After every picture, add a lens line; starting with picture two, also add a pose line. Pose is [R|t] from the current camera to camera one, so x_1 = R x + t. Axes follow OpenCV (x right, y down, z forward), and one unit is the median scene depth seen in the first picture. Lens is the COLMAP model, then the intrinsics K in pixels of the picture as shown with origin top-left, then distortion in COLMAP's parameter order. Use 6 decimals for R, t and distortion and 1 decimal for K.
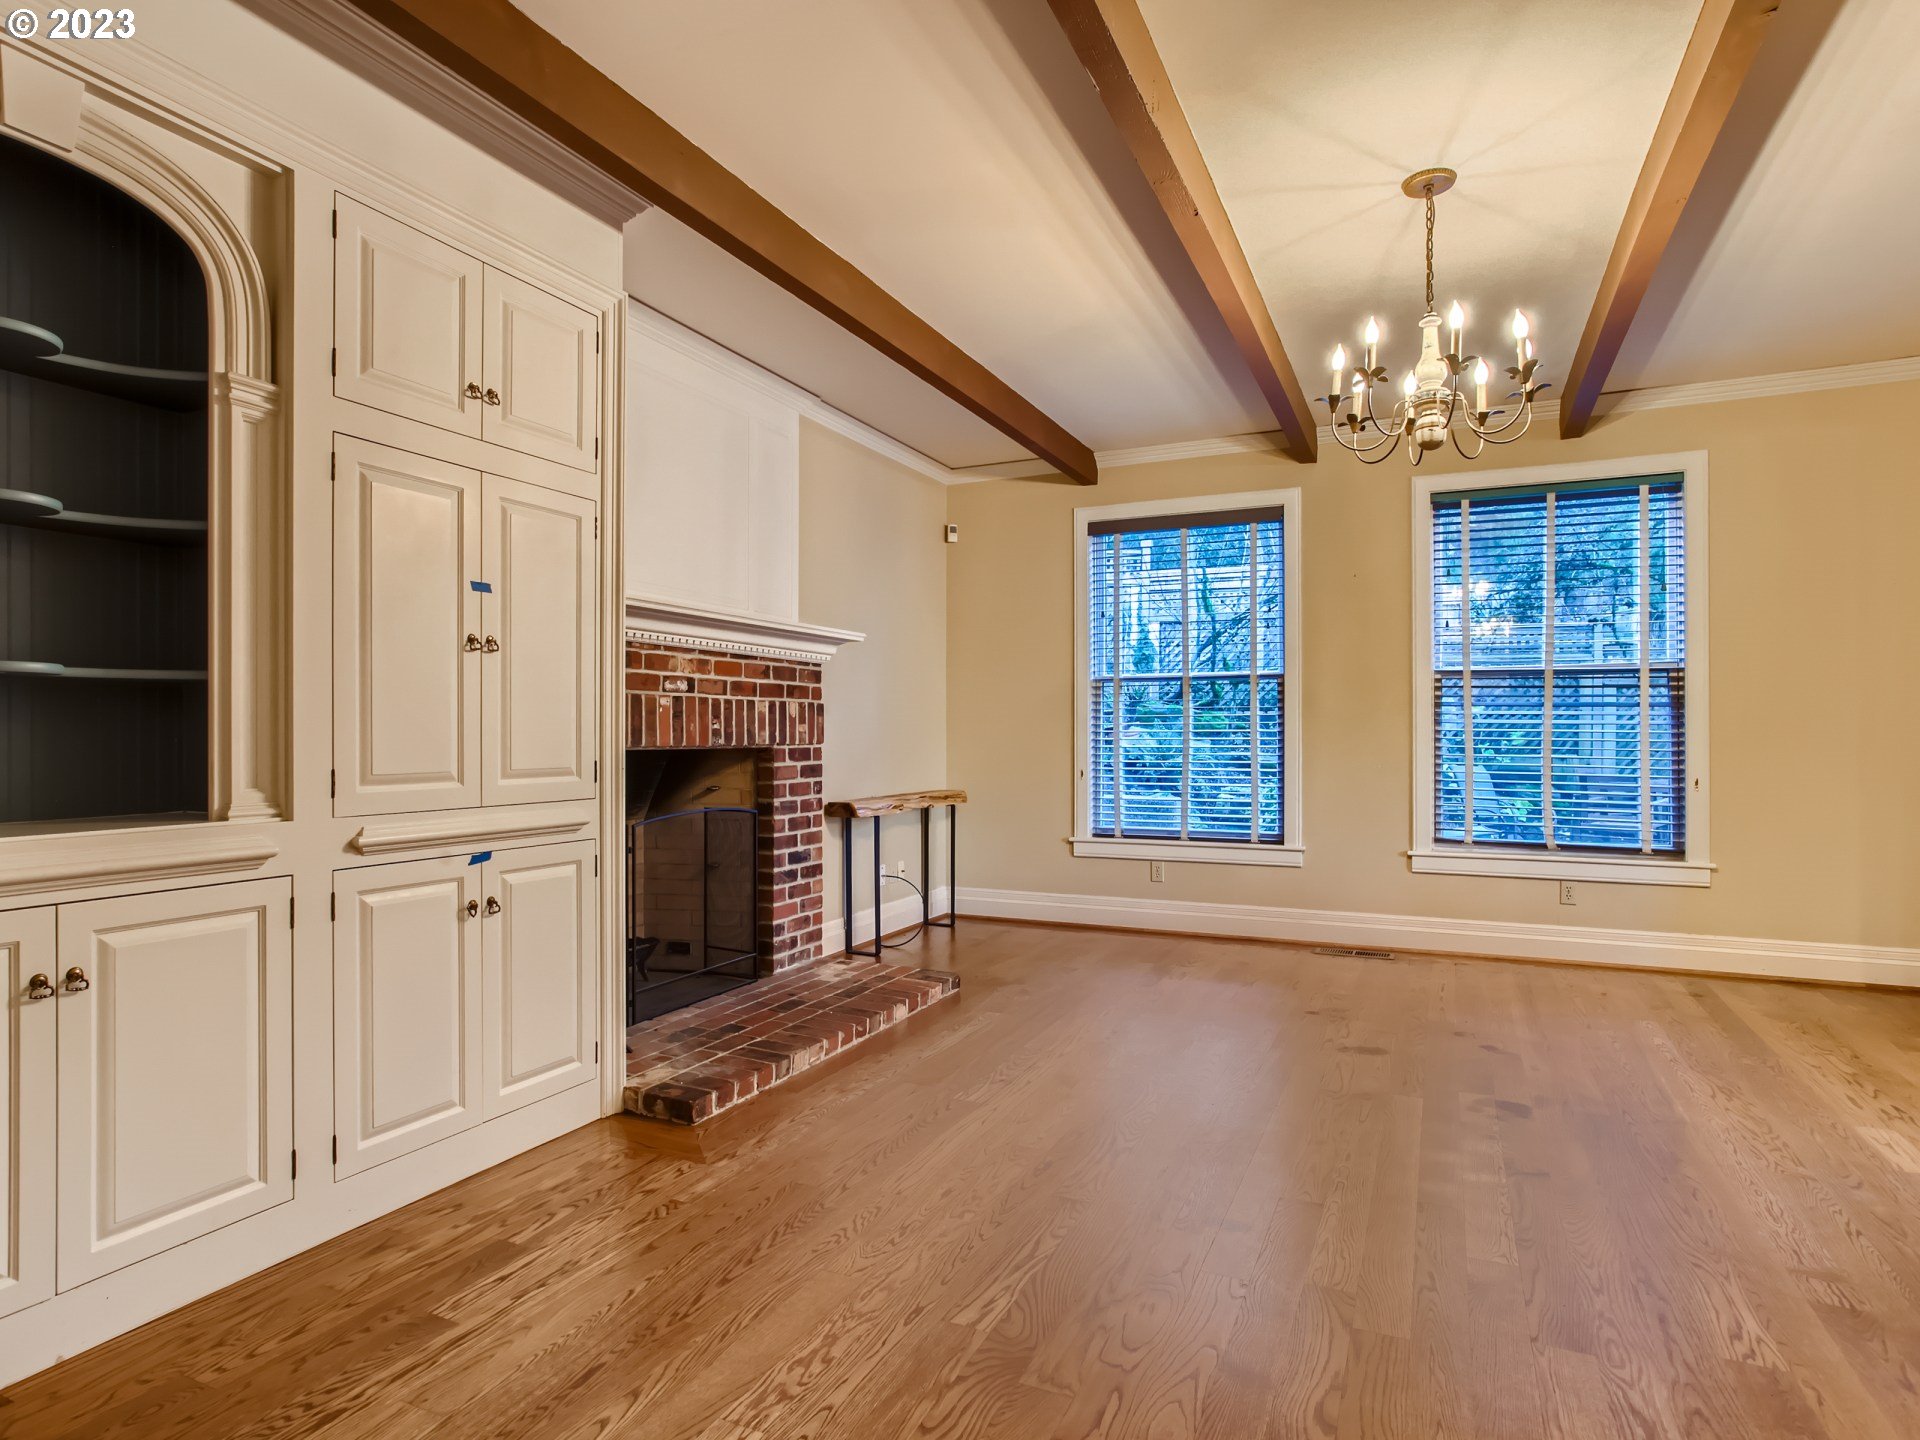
lens RADIAL K [[1044.4, 0, 961.8], [0, 1044.4, 721.5], [0, 0, 1]] dist [-0.038535, 0.024368]
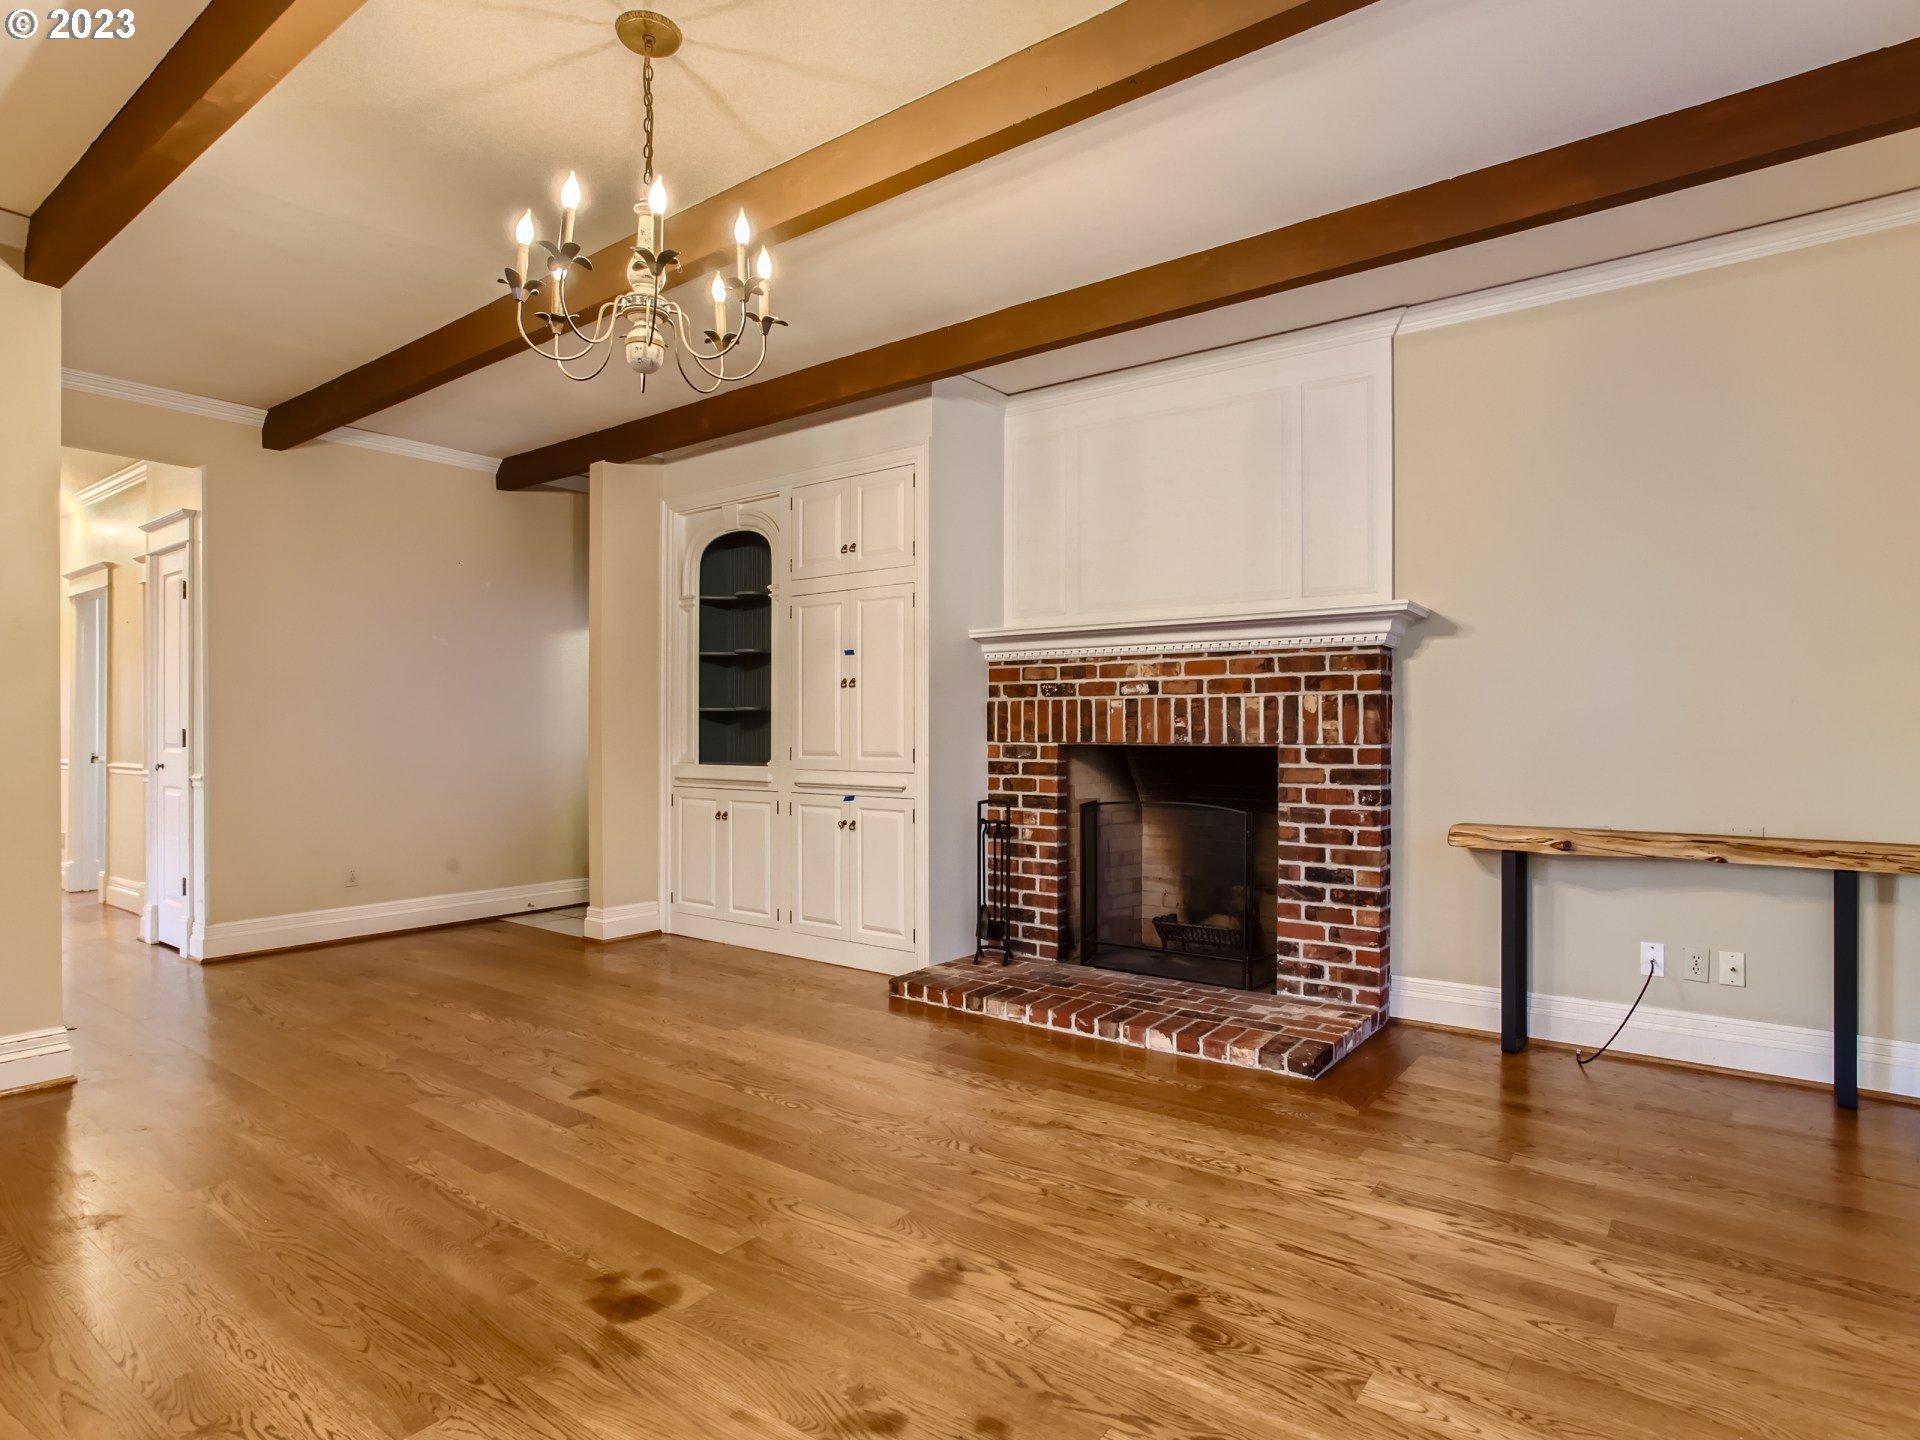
lens RADIAL K [[1044.4, 0, 958.6], [0, 1044.4, 719.7], [0, 0, 1]] dist [-0.038535, 0.024368]
pose [[-0.203288, -0.008480, -0.979082, 0.812747], [0.012506, 0.999858, -0.011257, 0.008446], [0.979039, -0.014533, -0.203153, 0.961478]]
